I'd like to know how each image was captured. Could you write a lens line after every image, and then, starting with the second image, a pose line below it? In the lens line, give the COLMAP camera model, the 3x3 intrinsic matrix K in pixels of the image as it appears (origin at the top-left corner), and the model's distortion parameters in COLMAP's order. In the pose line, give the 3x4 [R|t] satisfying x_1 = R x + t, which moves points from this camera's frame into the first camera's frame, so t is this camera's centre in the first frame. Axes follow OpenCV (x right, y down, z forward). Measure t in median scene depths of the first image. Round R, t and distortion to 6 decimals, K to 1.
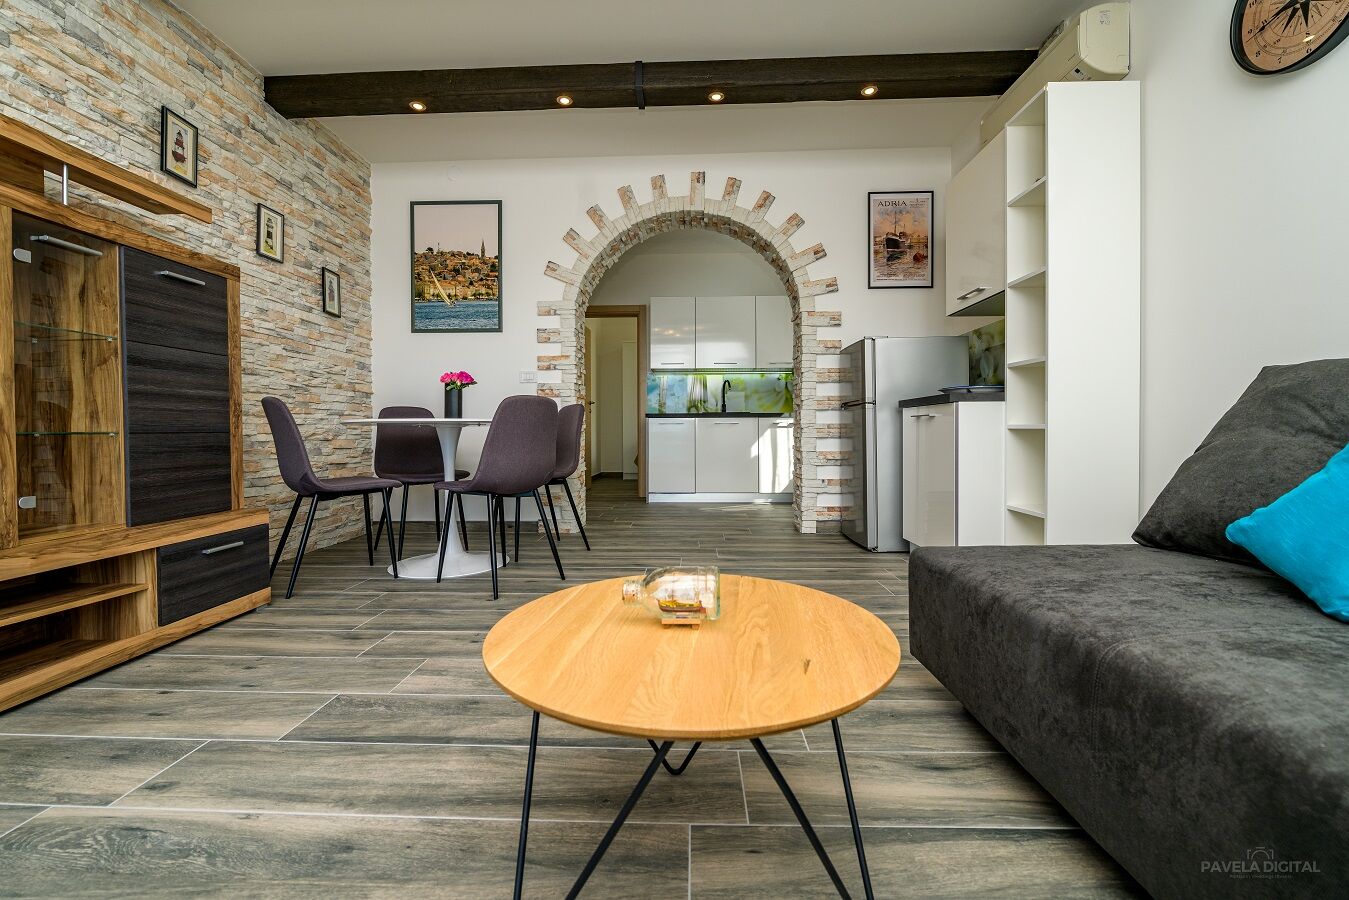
lens RADIAL K [[553.4, 0, 674.0], [0, 553.4, 438.2], [0, 0, 1]] dist [-0.010350, -0.000828]
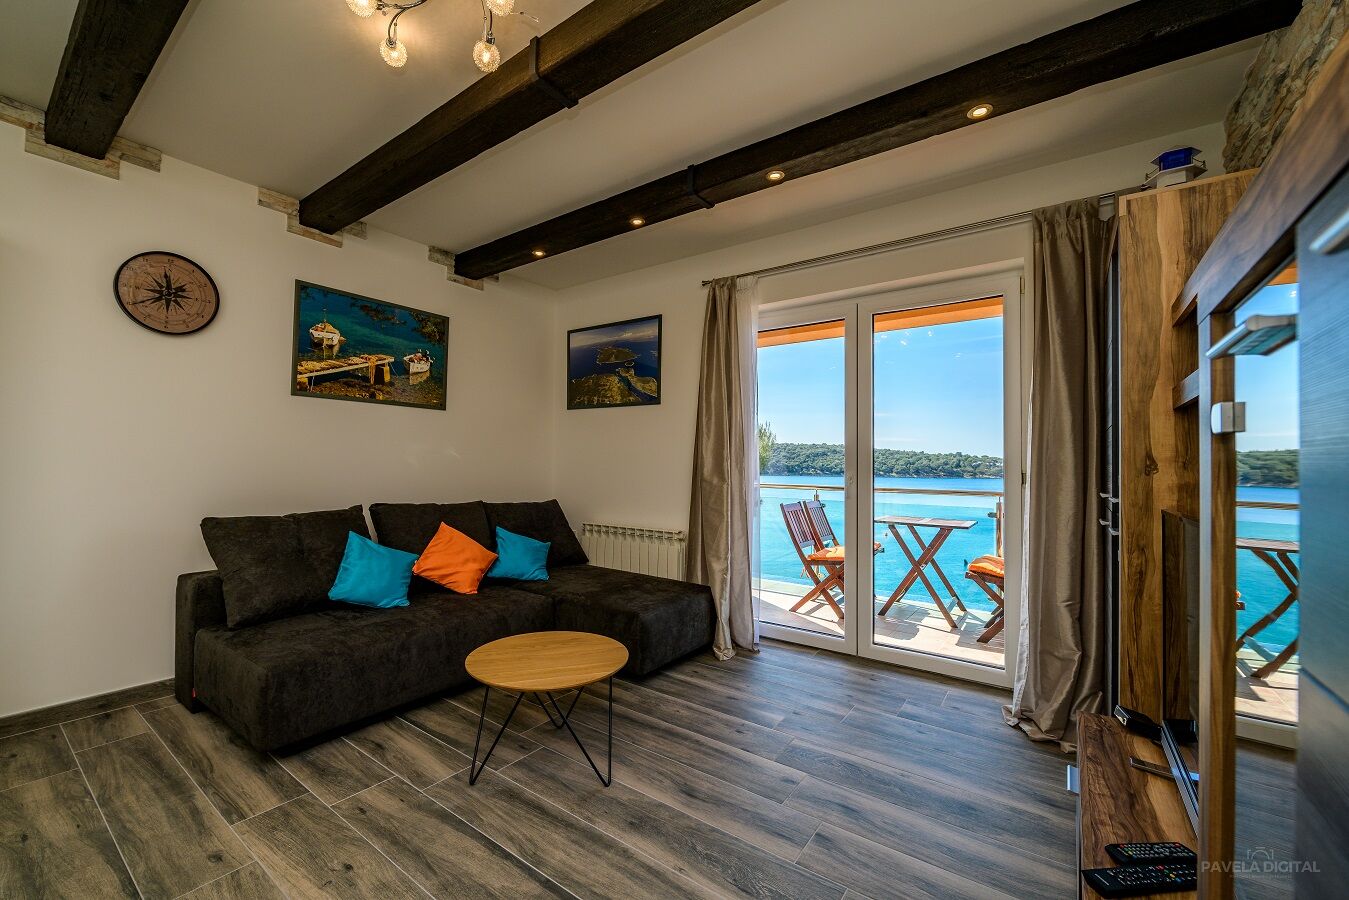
lens RADIAL K [[549.5, 0, 658.9], [0, 549.5, 453.3], [0, 0, 1]] dist [-0.009828, -0.000515]
pose [[-0.821924, 0.007605, 0.569547, -0.603377], [0.001349, 0.999934, -0.011406, -0.169784], [-0.569596, -0.008607, -0.821880, 0.861956]]
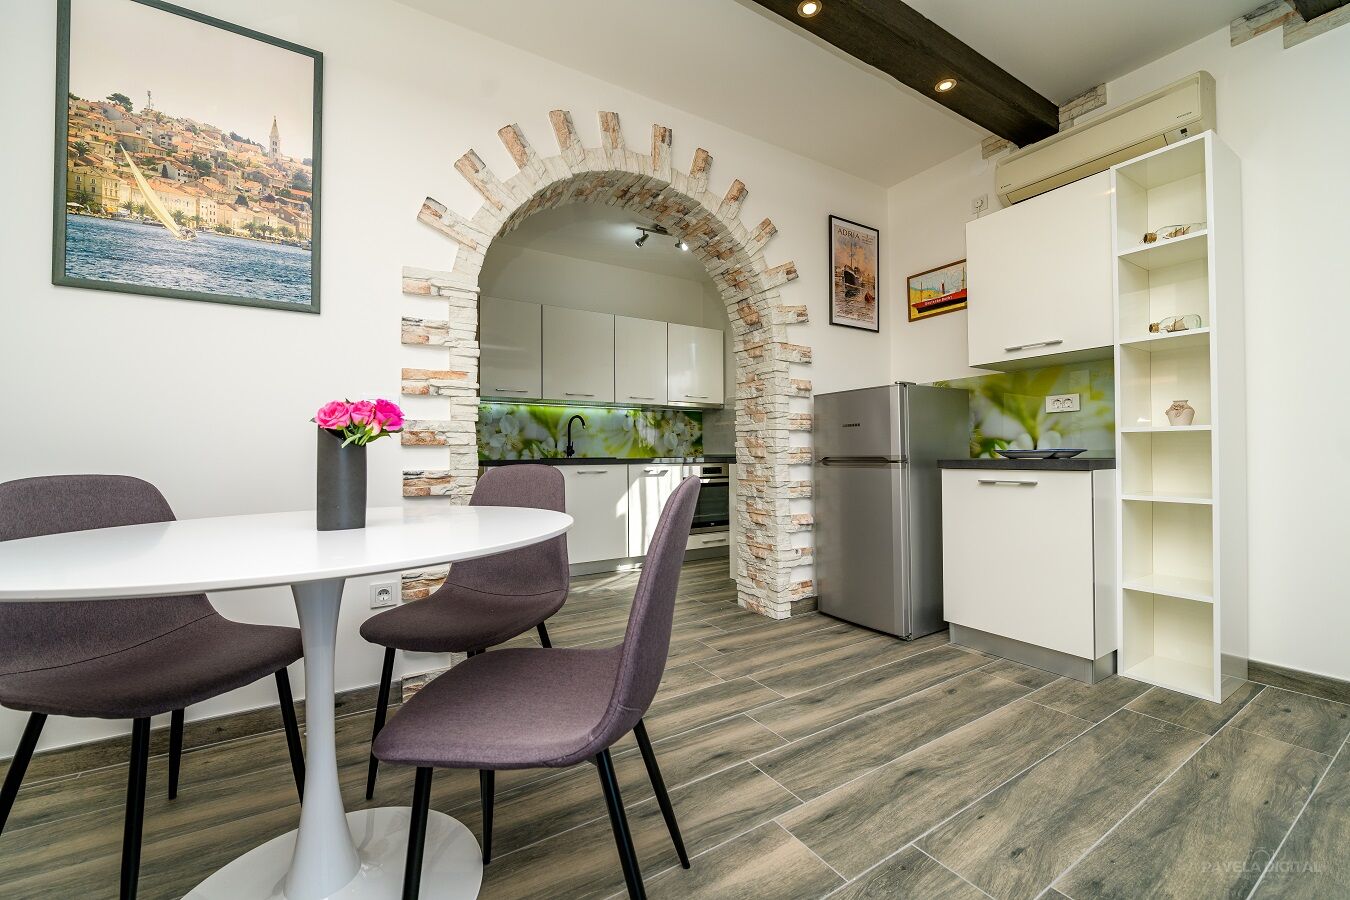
lens RADIAL K [[534.2, 0, 672.4], [0, 534.2, 452.0], [0, 0, 1]] dist [-0.008153, -0.001009]
pose [[0.833891, 0.000804, 0.551929, -0.445625], [0.011446, 0.999759, -0.018749, -0.079885], [-0.551811, 0.021952, 0.833681, 0.616011]]
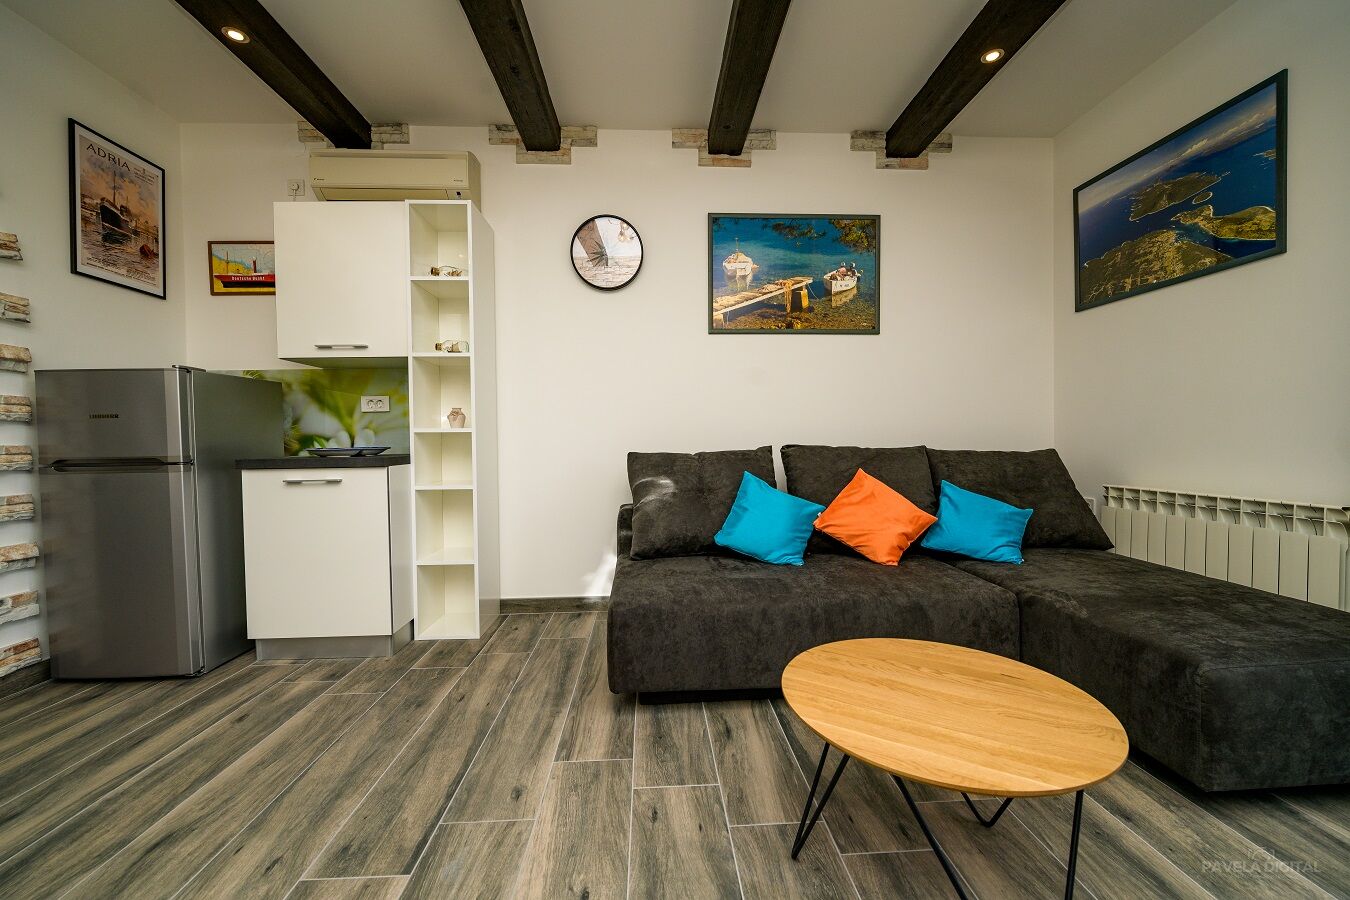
lens RADIAL K [[534.2, 0, 672.4], [0, 534.2, 452.0], [0, 0, 1]] dist [-0.008153, -0.001009]
pose [[-0.078251, -0.015202, 0.996818, -0.410512], [0.027299, 0.999476, 0.017386, -0.086297], [-0.996560, 0.028573, -0.077795, 0.530855]]
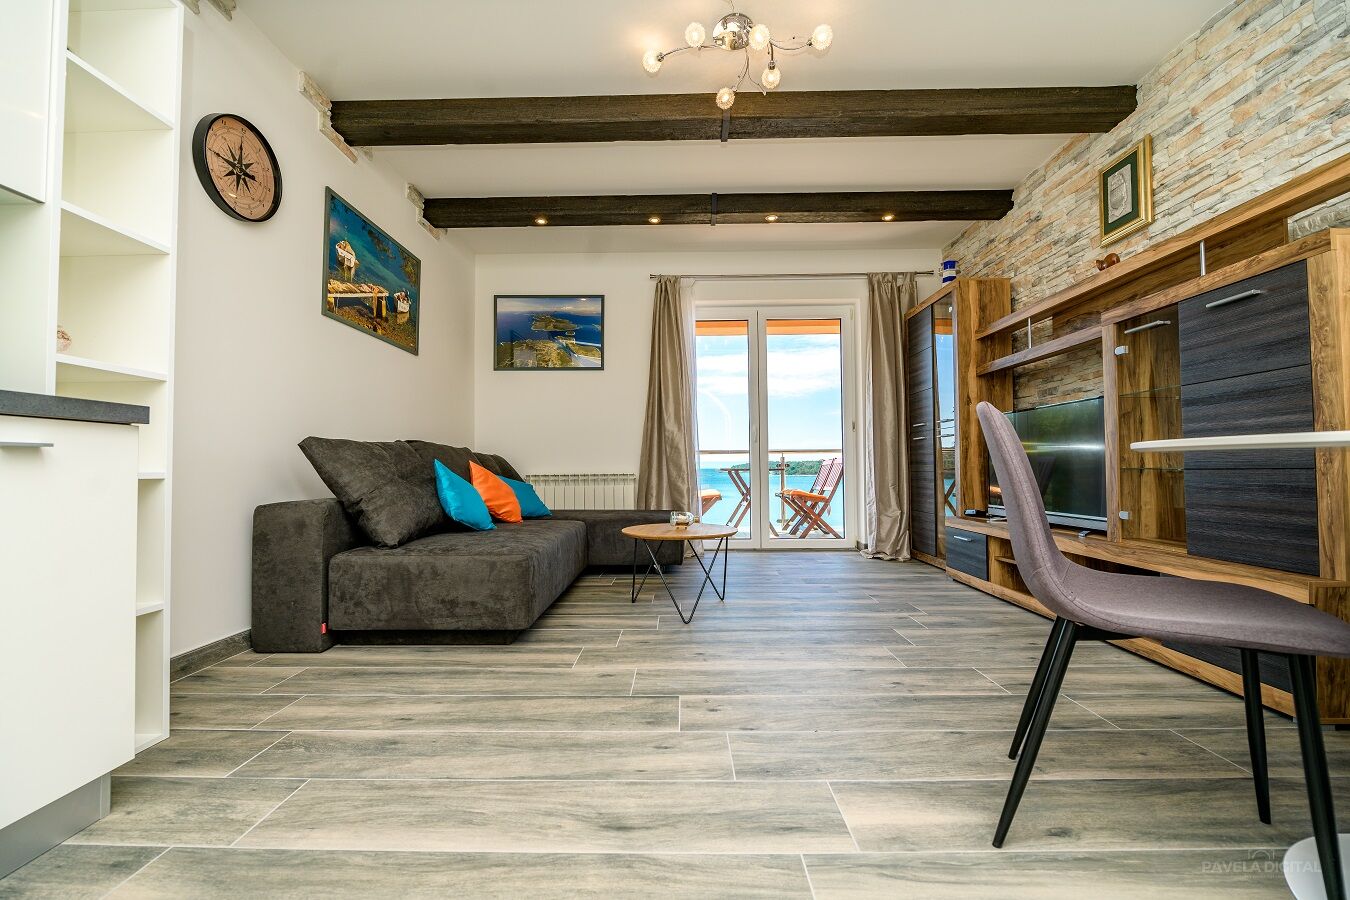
lens RADIAL K [[534.4, 0, 674.8], [0, 534.4, 454.7], [0, 0, 1]] dist [-0.009374, -0.000431]
pose [[-0.999743, 0.012972, -0.018570, 0.036478], [0.013192, 0.999843, -0.011796, -0.025664], [0.018414, -0.012038, -0.999758, 1.354784]]
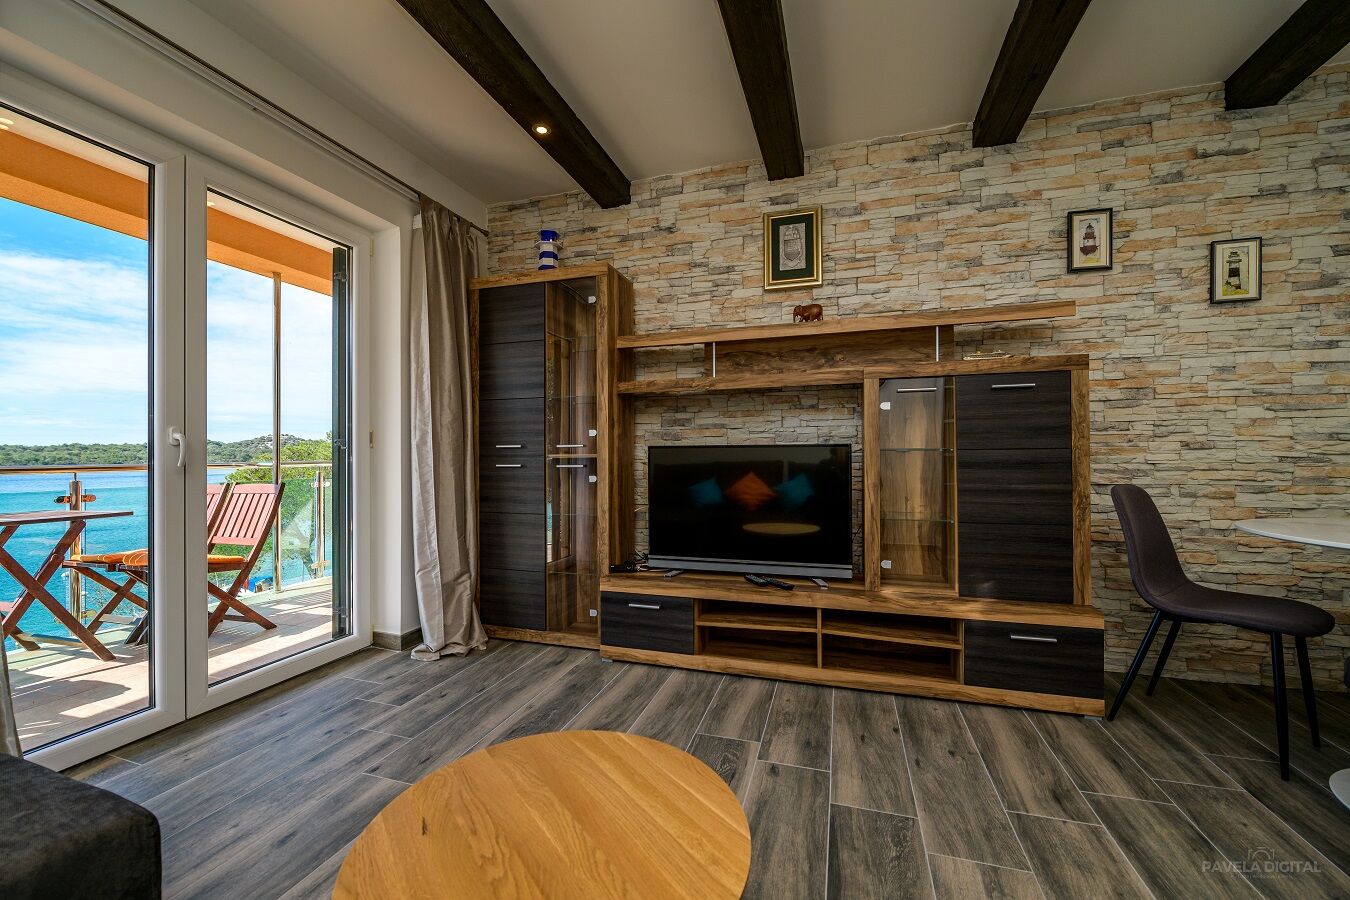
lens RADIAL K [[534.2, 0, 672.4], [0, 534.2, 452.0], [0, 0, 1]] dist [-0.008153, -0.001009]
pose [[-0.270561, 0.002896, -0.962698, 0.246900], [-0.007194, 0.999961, 0.005030, -0.114795], [0.962676, 0.008286, -0.270530, 0.457124]]
